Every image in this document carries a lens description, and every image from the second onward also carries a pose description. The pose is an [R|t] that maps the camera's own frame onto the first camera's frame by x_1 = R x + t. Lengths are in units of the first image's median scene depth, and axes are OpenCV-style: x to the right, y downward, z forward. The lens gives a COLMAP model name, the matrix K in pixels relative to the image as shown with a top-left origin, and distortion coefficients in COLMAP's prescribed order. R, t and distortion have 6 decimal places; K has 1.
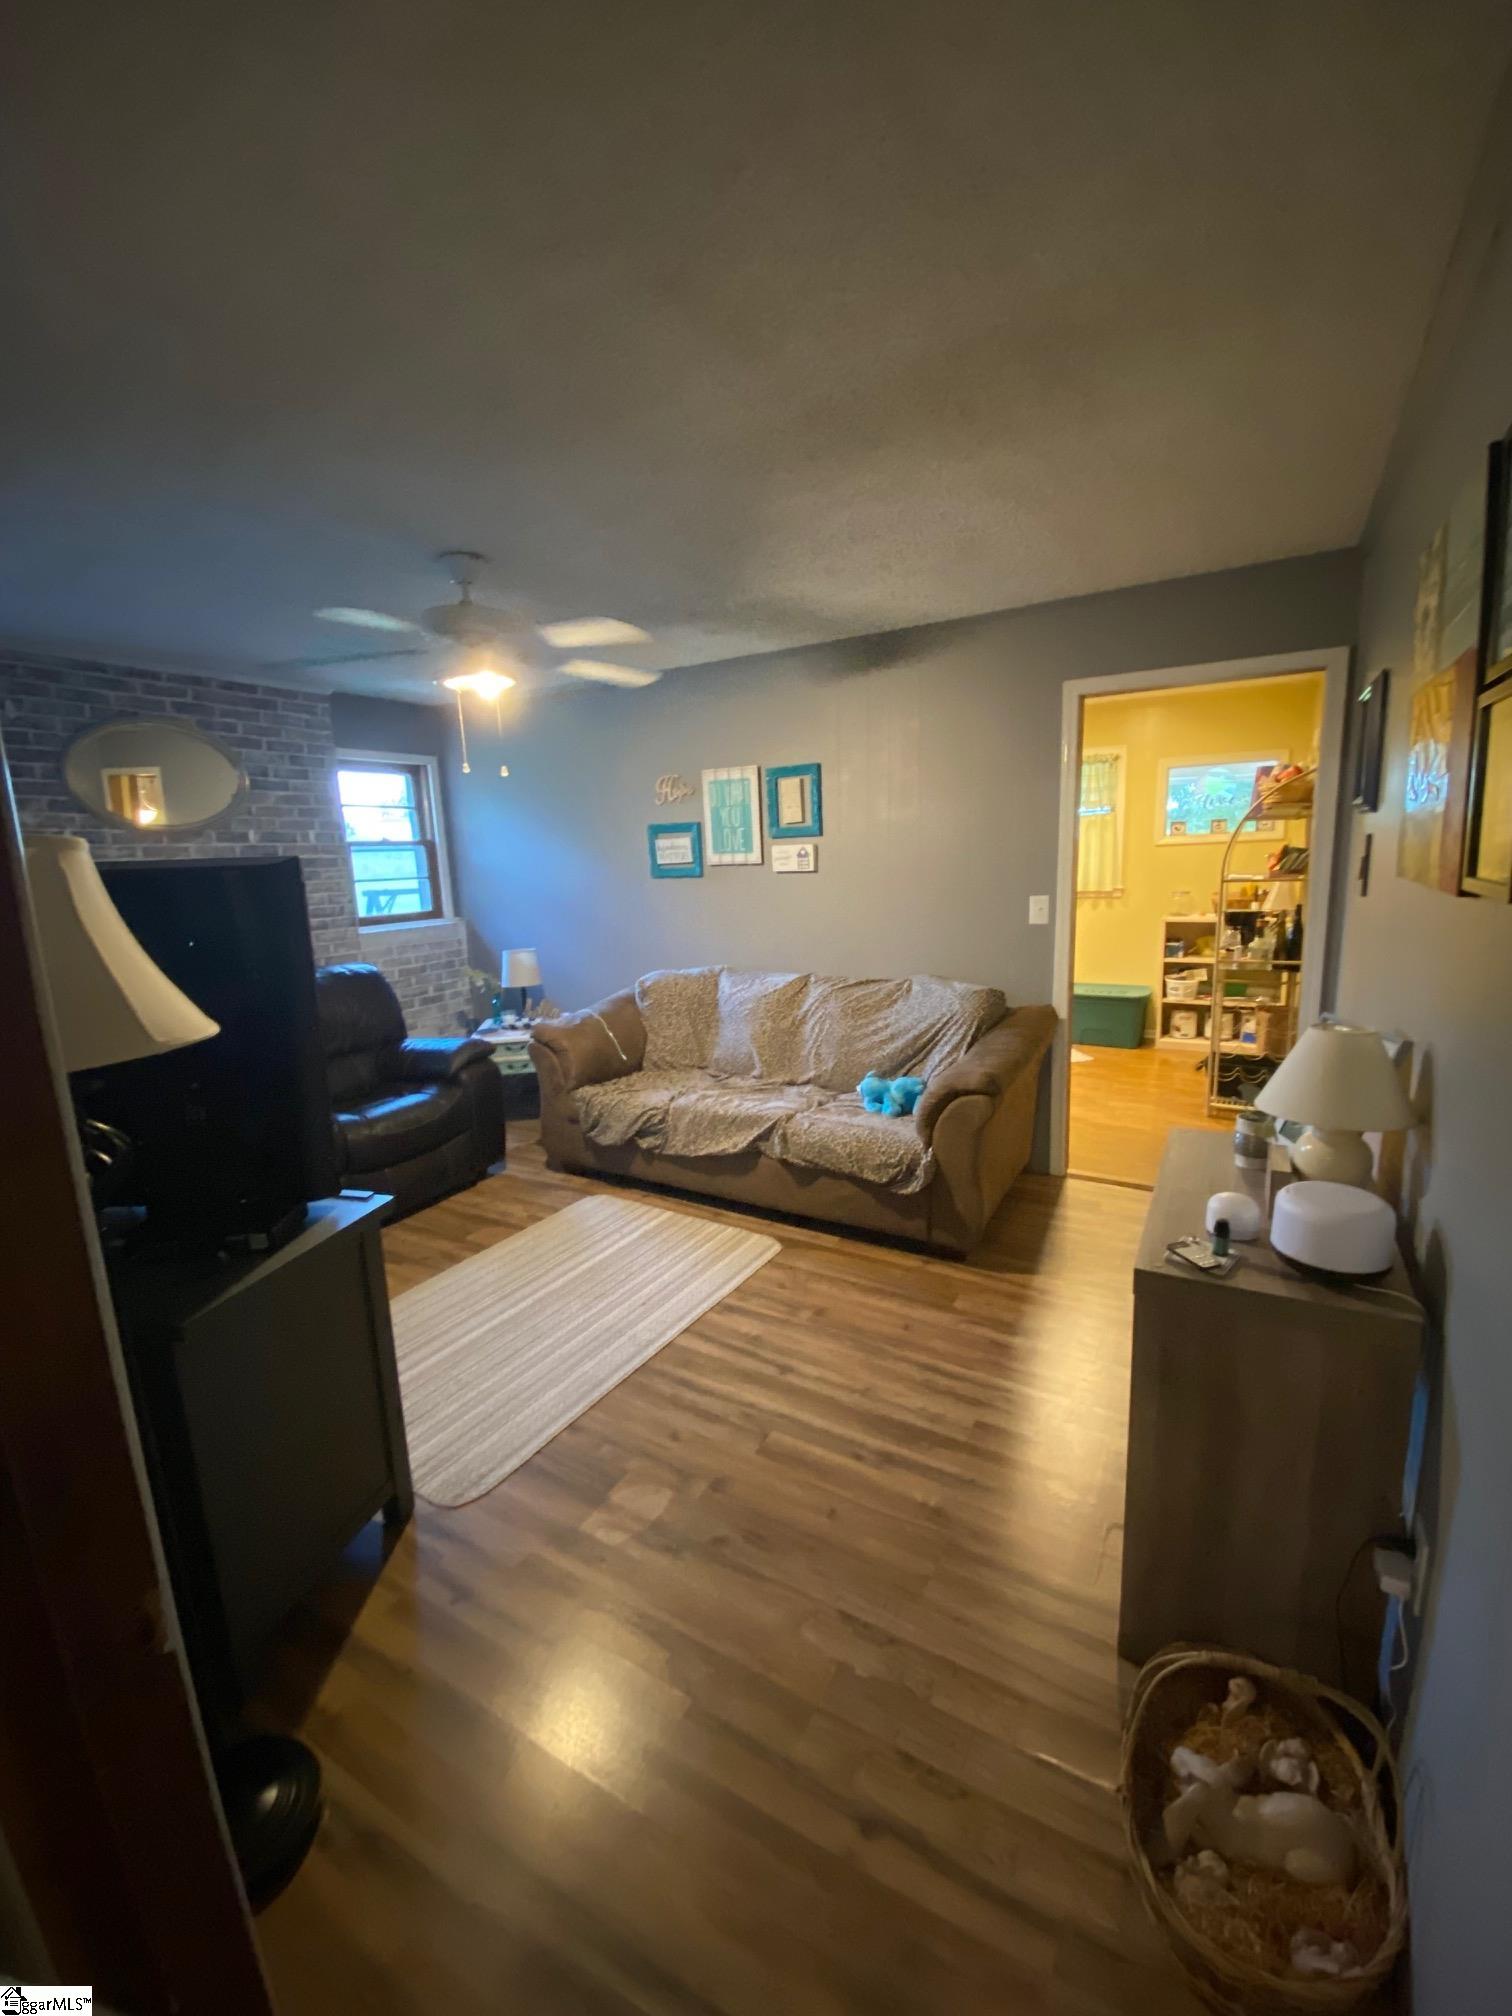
lens RADIAL K [[812.8, 0, 759.6], [0, 812.8, 997.5], [0, 0, 1]] dist [0.000204, -0.000080]
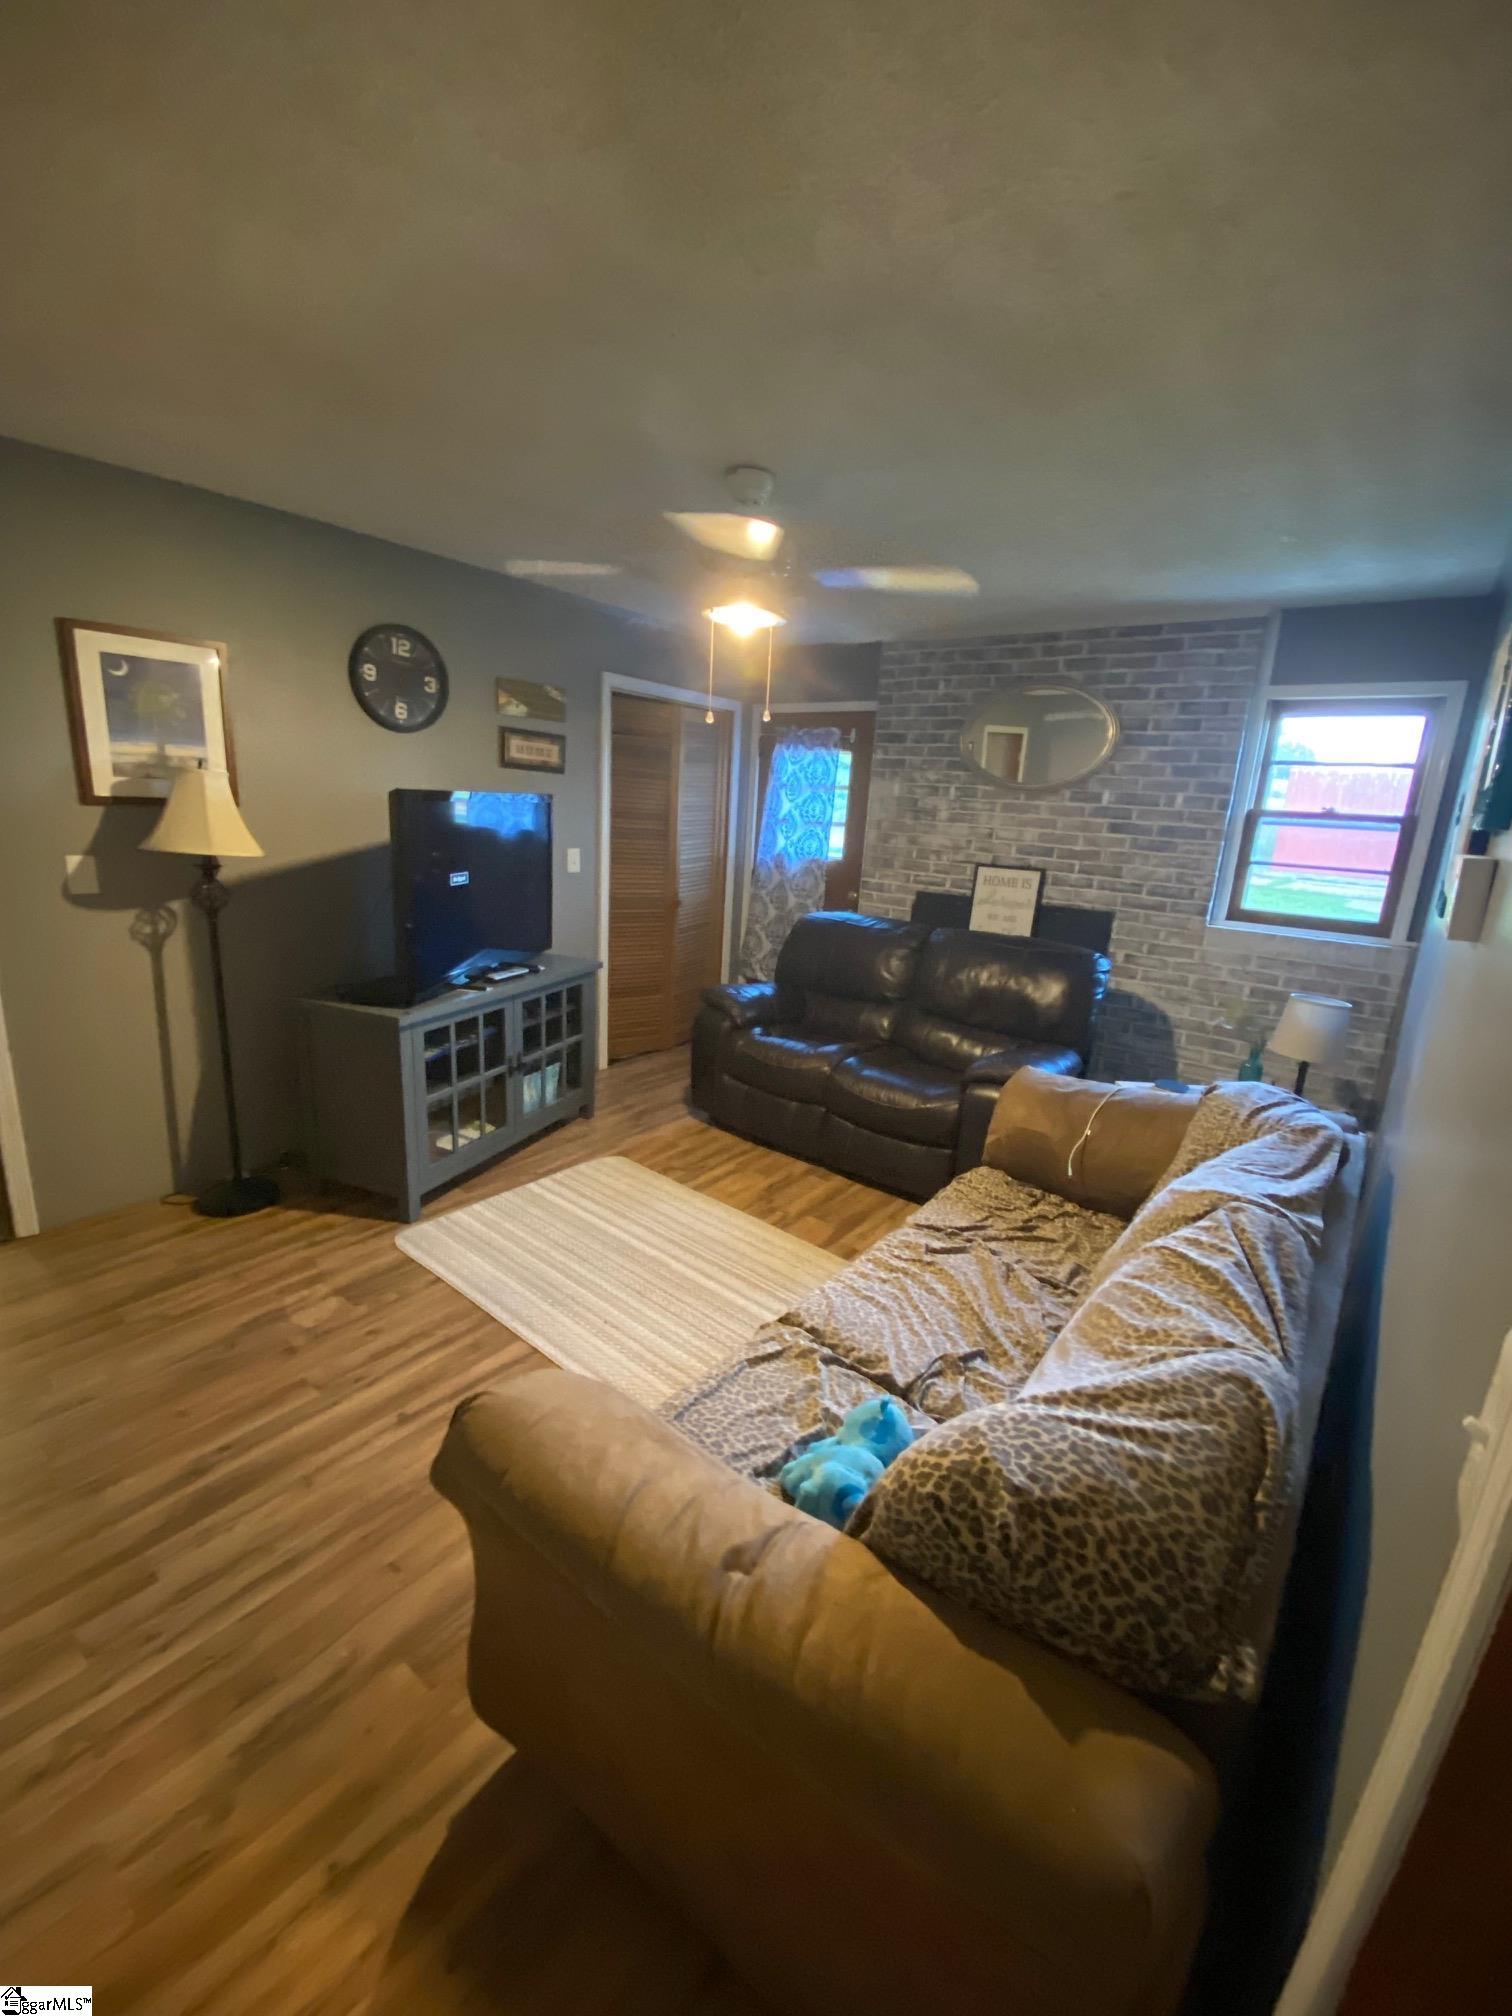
lens RADIAL K [[812.8, 0, 756.1], [0, 812.8, 1011.9], [0, 0, 1]] dist [0.000204, -0.000080]
pose [[-0.109066, 0.283162, -0.952850, 0.402633], [-0.227869, 0.925920, 0.301242, -0.167761], [0.967564, 0.249981, -0.036463, 0.744797]]
